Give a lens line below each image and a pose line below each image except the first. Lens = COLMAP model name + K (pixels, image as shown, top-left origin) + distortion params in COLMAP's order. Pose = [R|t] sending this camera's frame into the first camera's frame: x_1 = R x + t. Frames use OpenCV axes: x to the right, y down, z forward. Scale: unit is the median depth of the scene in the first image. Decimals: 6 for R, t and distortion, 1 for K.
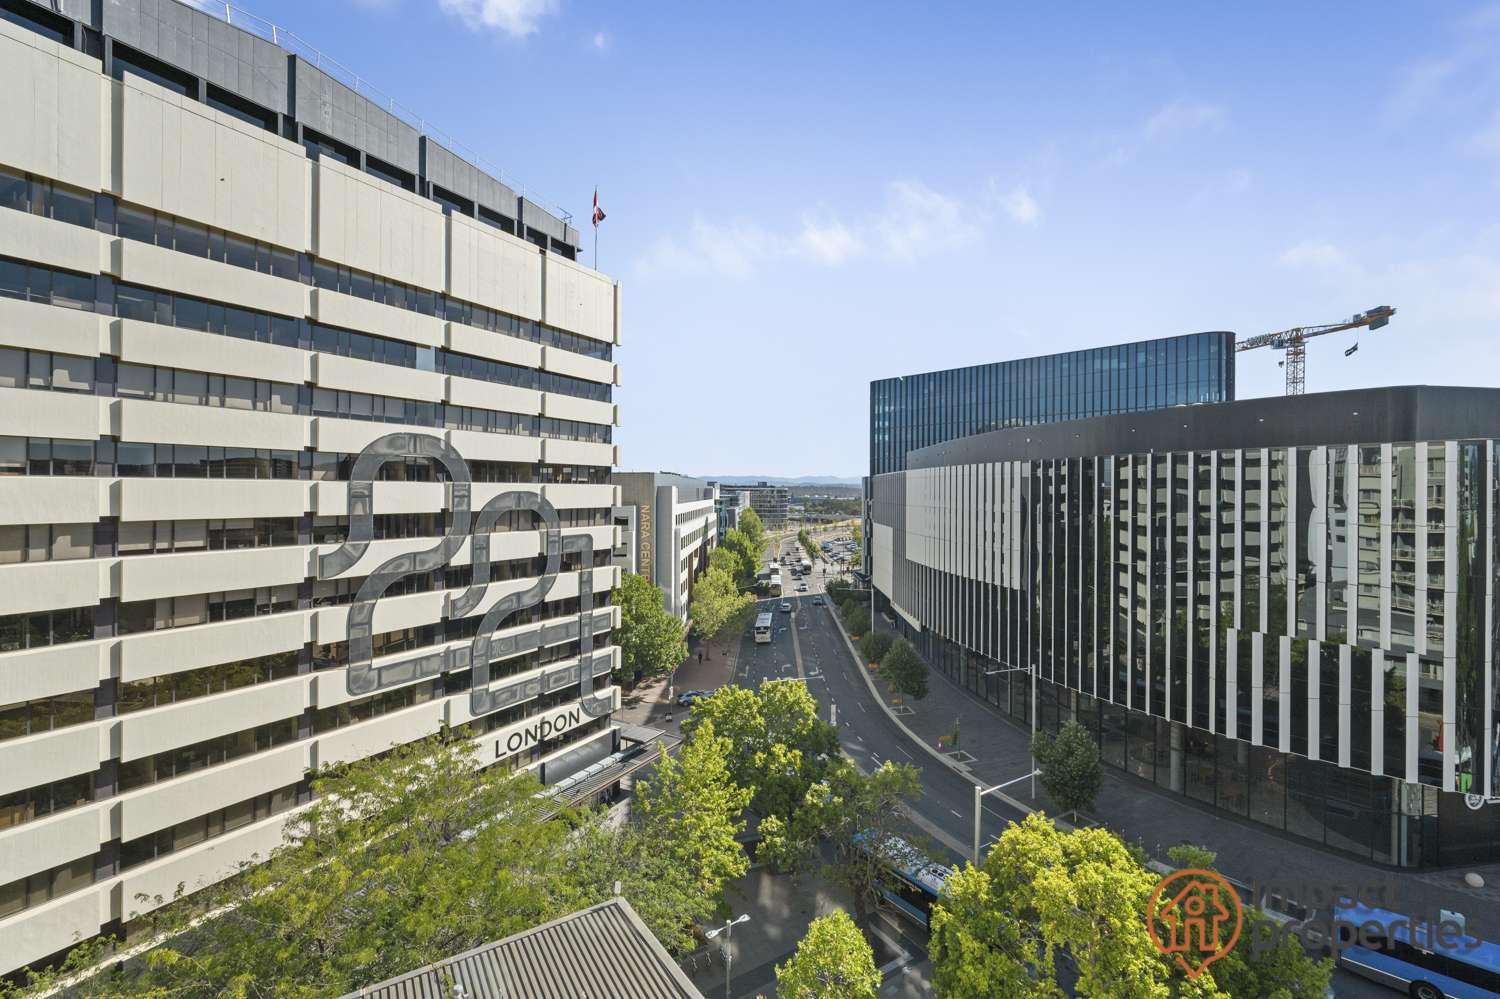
lens RADIAL K [[638.9, 0, 757.6], [0, 638.9, 489.5], [0, 0, 1]] dist [0.003263, 0.001524]
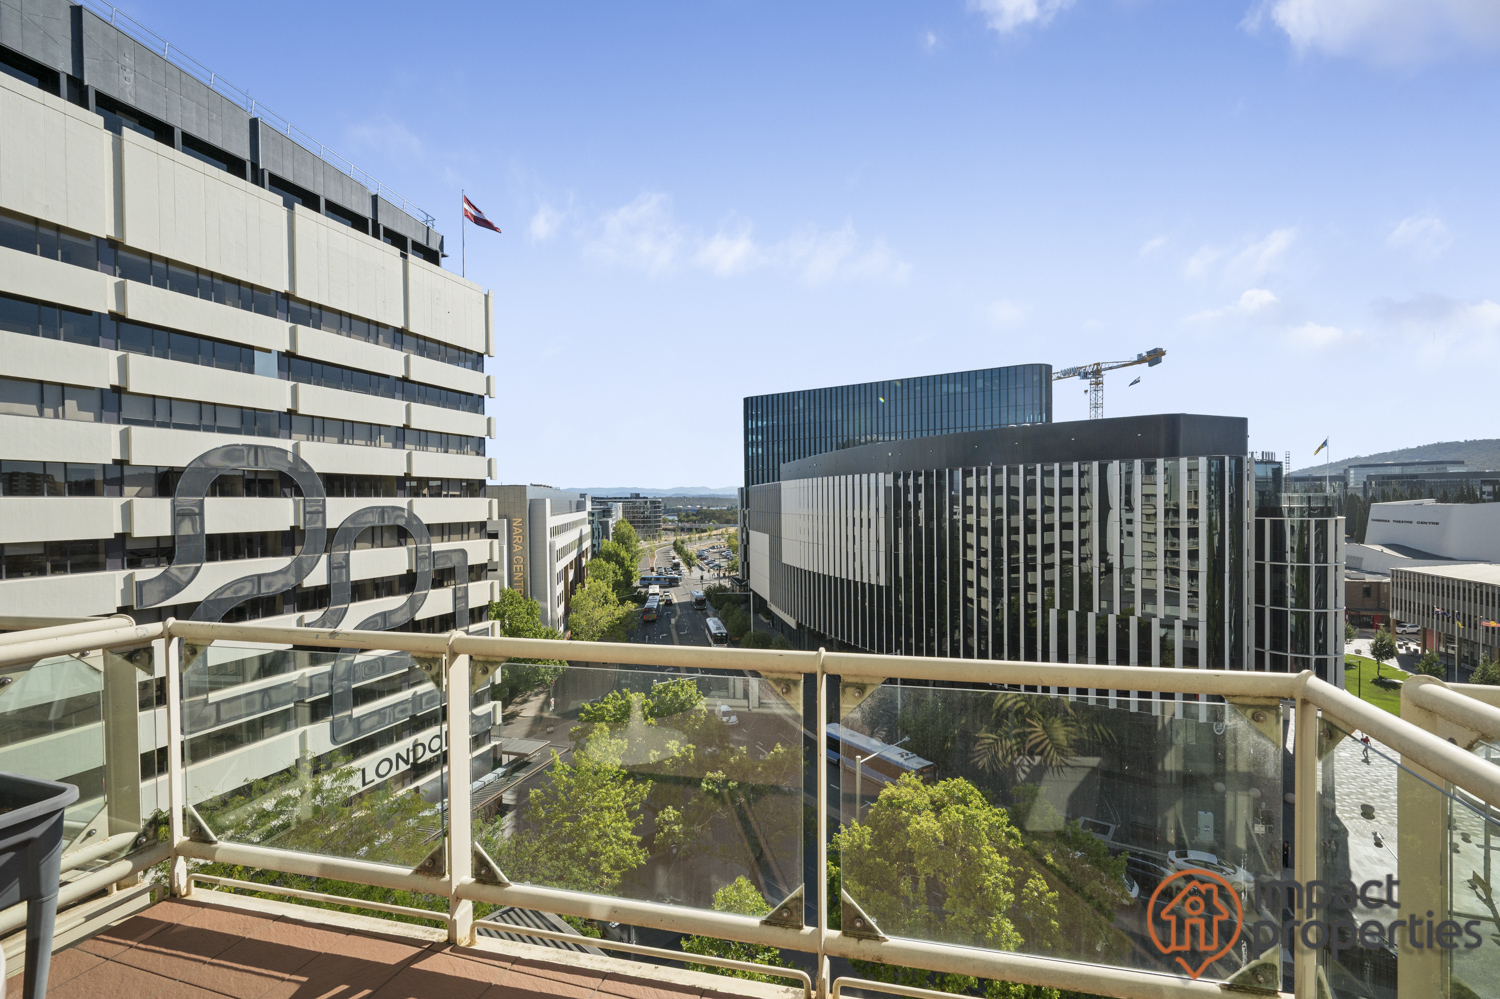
lens RADIAL K [[619.5, 0, 745.6], [0, 619.5, 505.3], [0, 0, 1]] dist [0.010930, 0.000124]
pose [[0.982752, -0.015426, 0.184283, -0.187549], [0.013780, 0.999853, 0.010211, -0.006844], [-0.184413, -0.007496, 0.982820, -0.204546]]
